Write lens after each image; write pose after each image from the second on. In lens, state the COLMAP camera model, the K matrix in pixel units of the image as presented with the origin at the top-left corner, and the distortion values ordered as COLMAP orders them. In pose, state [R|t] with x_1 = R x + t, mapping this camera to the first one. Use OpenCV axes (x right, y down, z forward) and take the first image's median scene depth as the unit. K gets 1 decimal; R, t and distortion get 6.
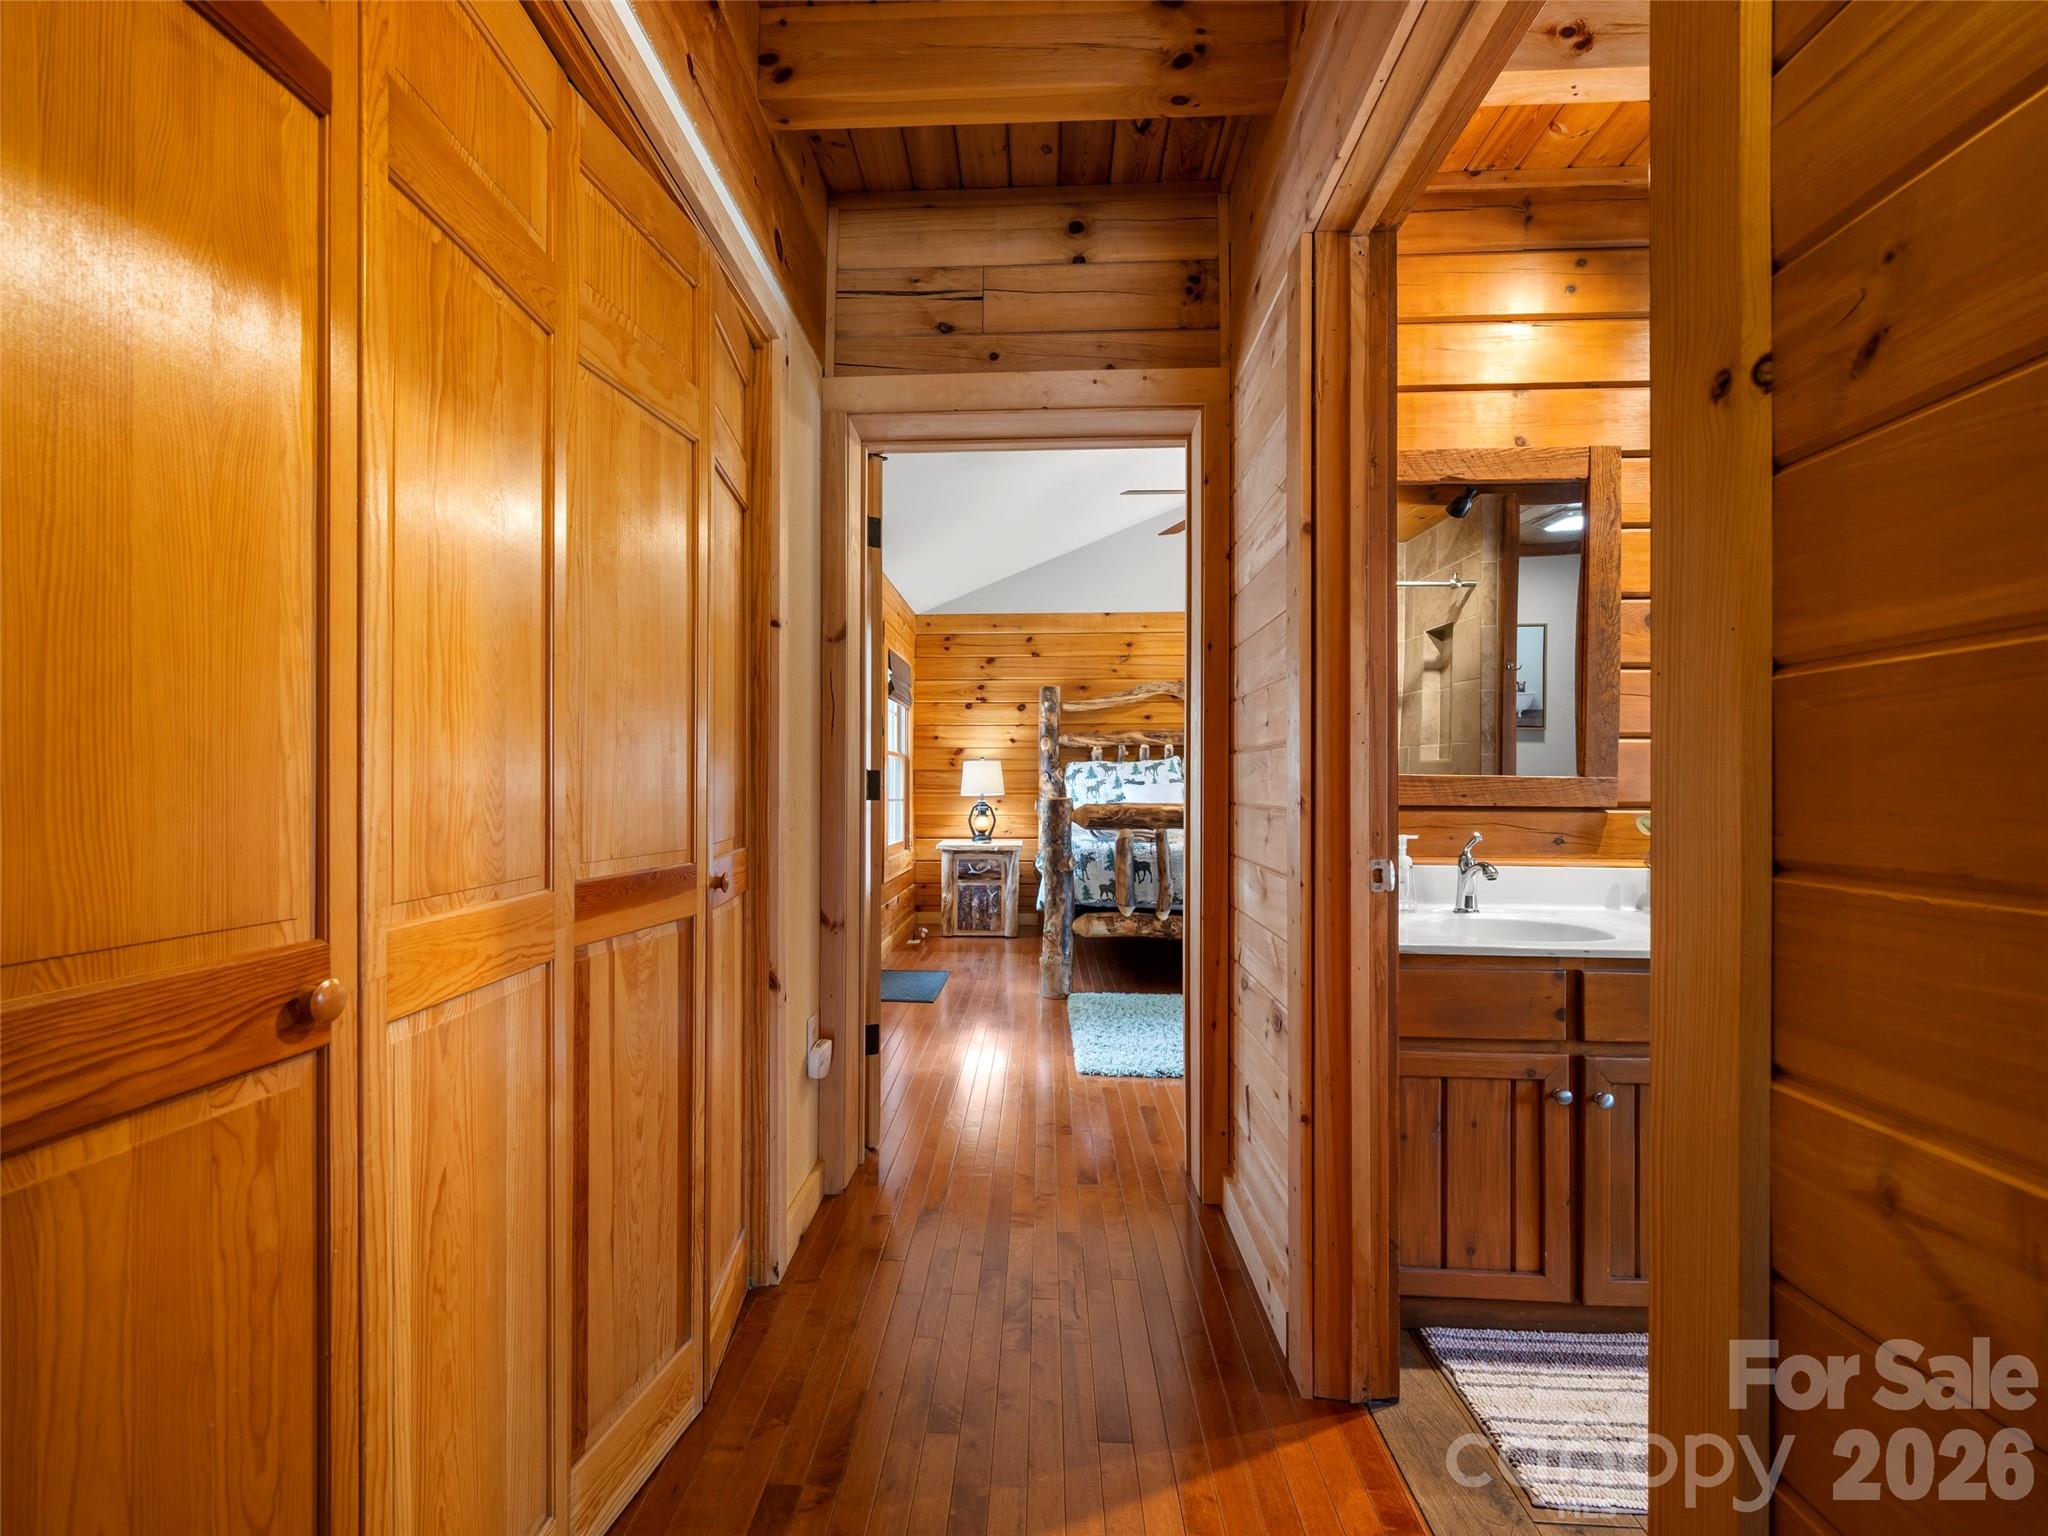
lens RADIAL K [[913.2, 0, 1009.1], [0, 913.2, 787.3], [0, 0, 1]] dist [-0.001608, -0.000151]
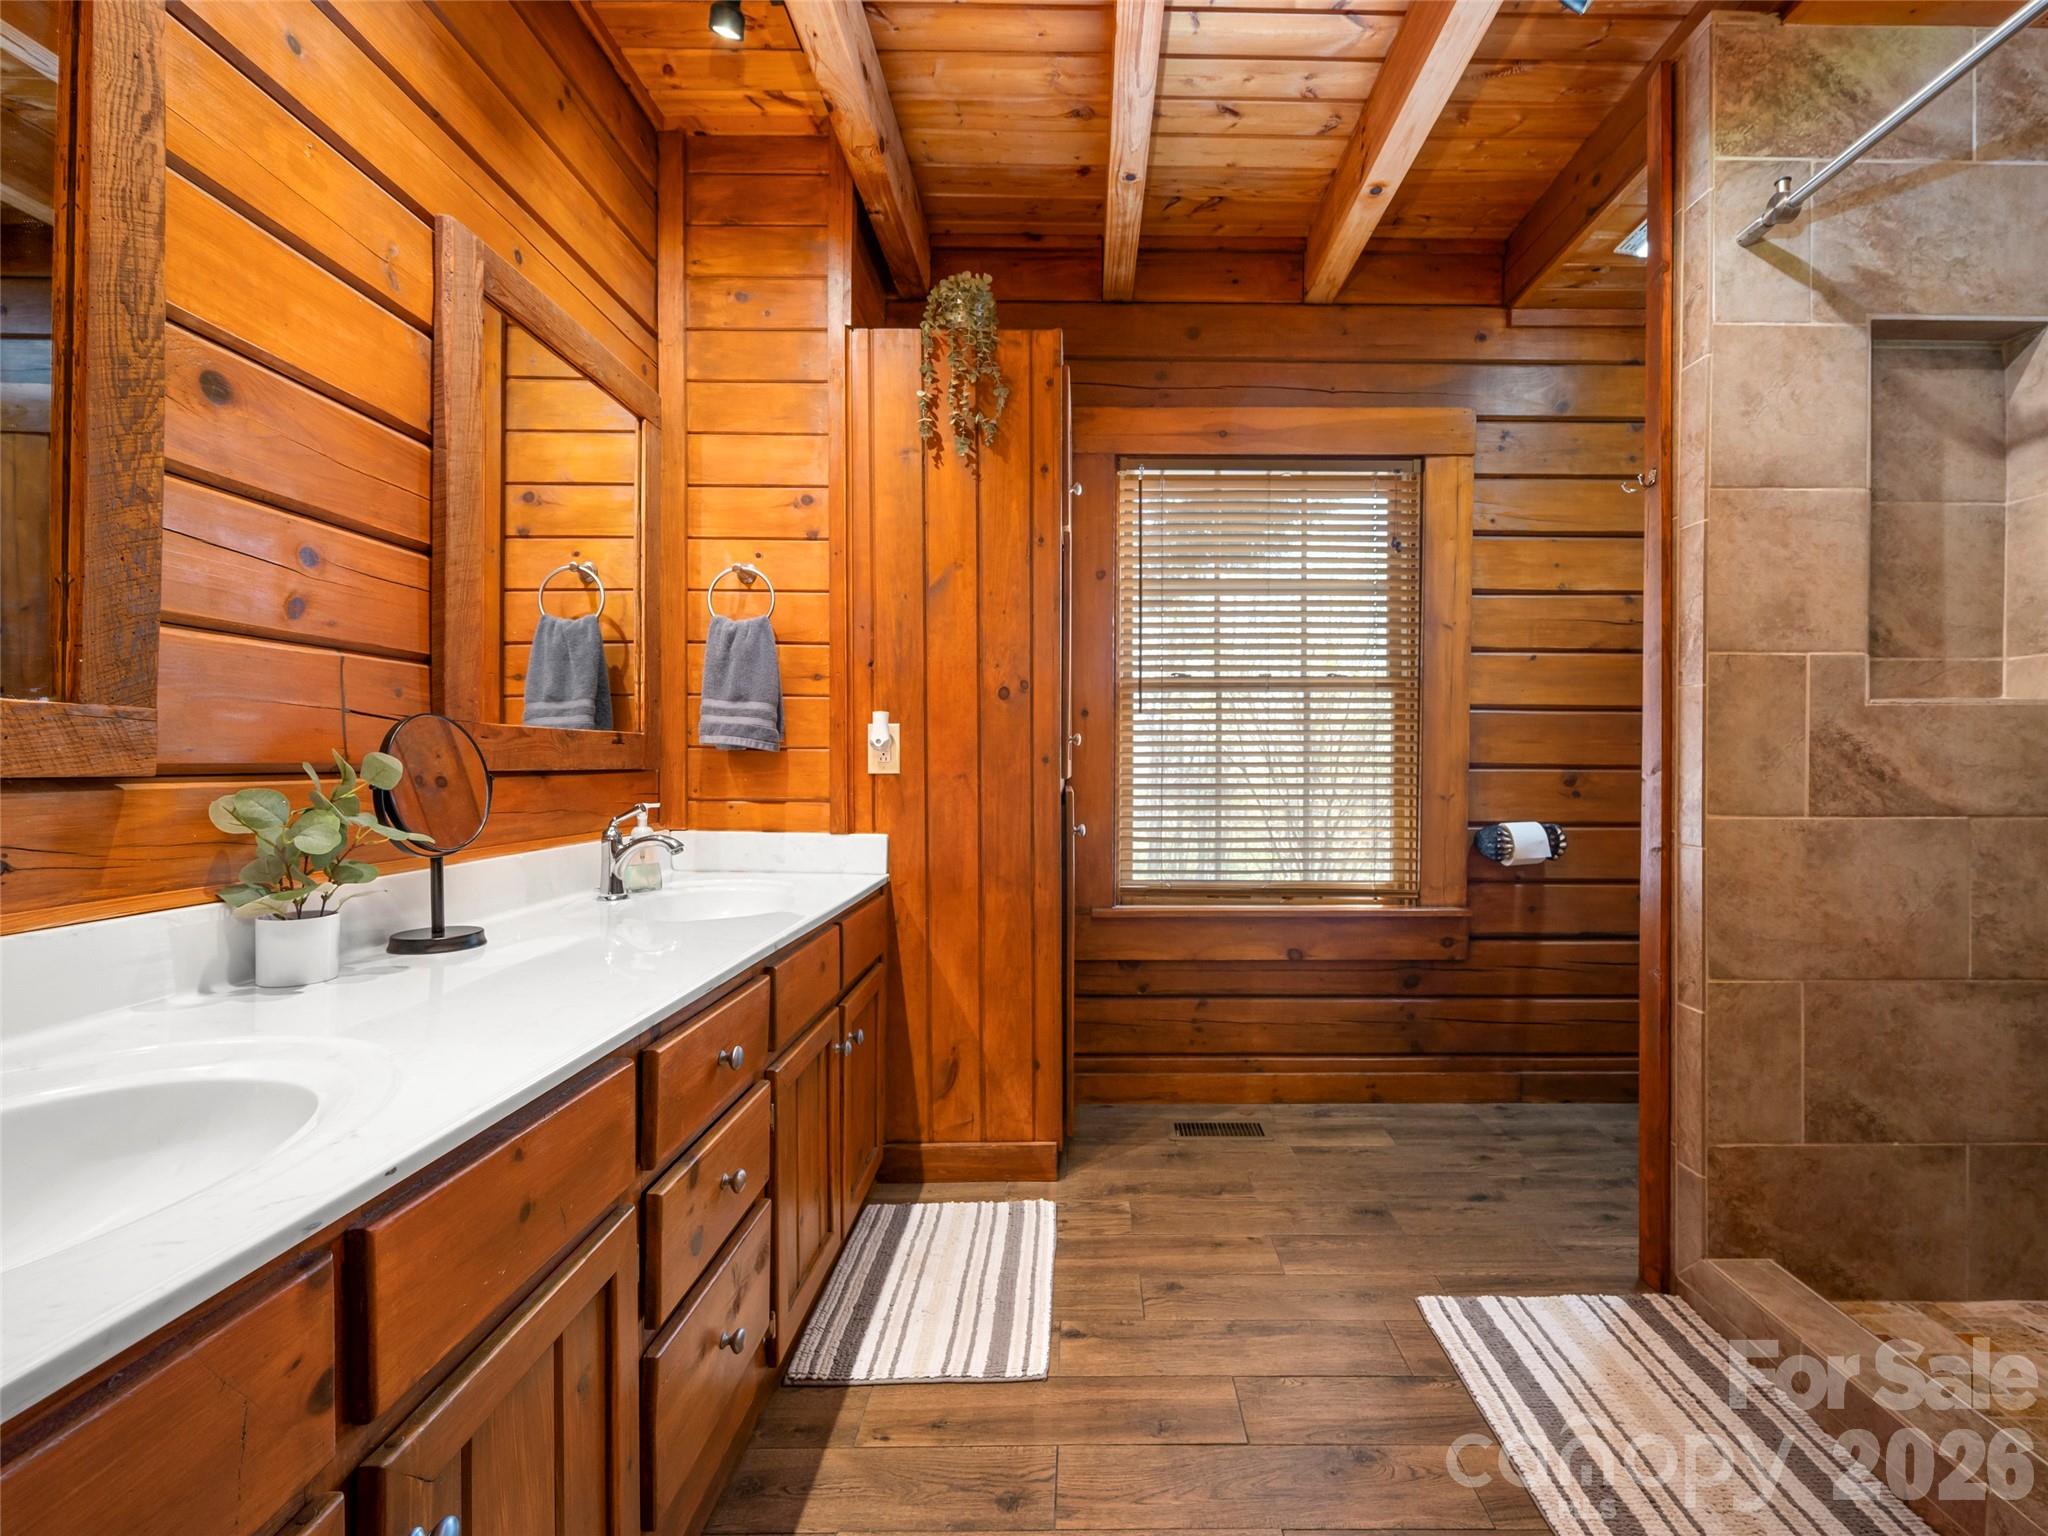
lens RADIAL K [[913.2, 0, 1095.9], [0, 913.2, 793.3], [0, 0, 1]] dist [-0.001608, -0.000151]
pose [[-0.033368, -0.008475, 0.999407, 0.644728], [0.002938, 0.999959, 0.008578, 0.083207], [-0.999439, 0.003222, -0.033342, 1.726469]]
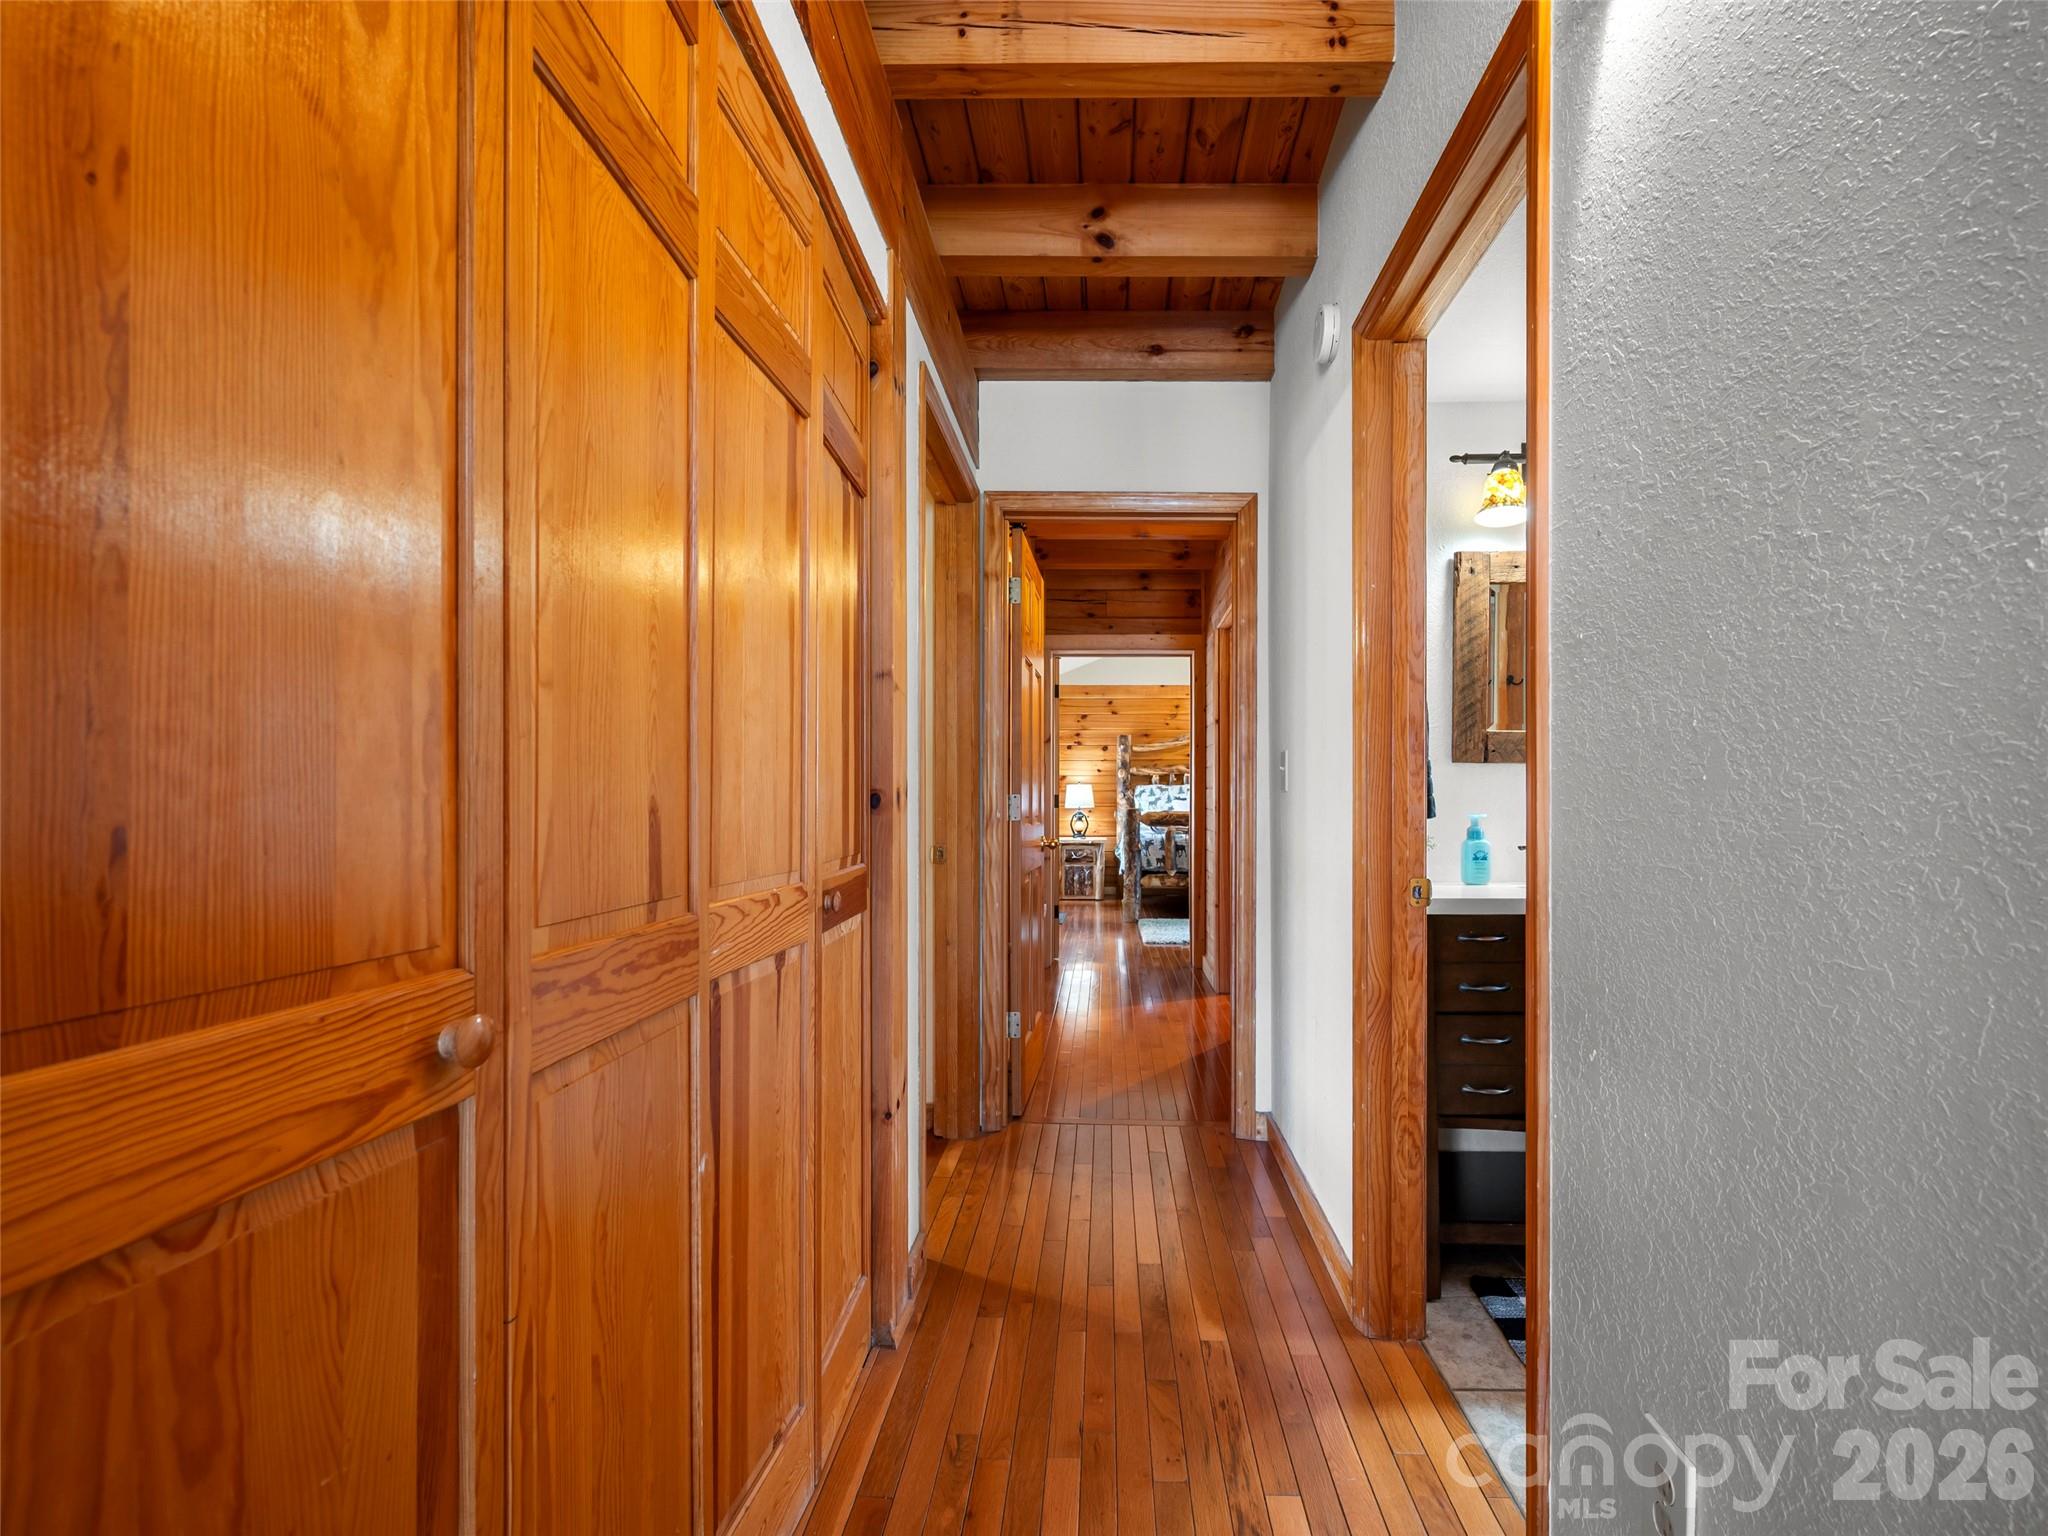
lens RADIAL K [[913.2, 0, 1102.9], [0, 913.2, 803.6], [0, 0, 1]] dist [-0.001608, -0.000151]
pose [[0.999432, -0.000844, 0.033690, -0.041942], [0.000845, 1.000000, -0.000012, 0.002340], [-0.033690, 0.000041, 0.999432, -0.509166]]
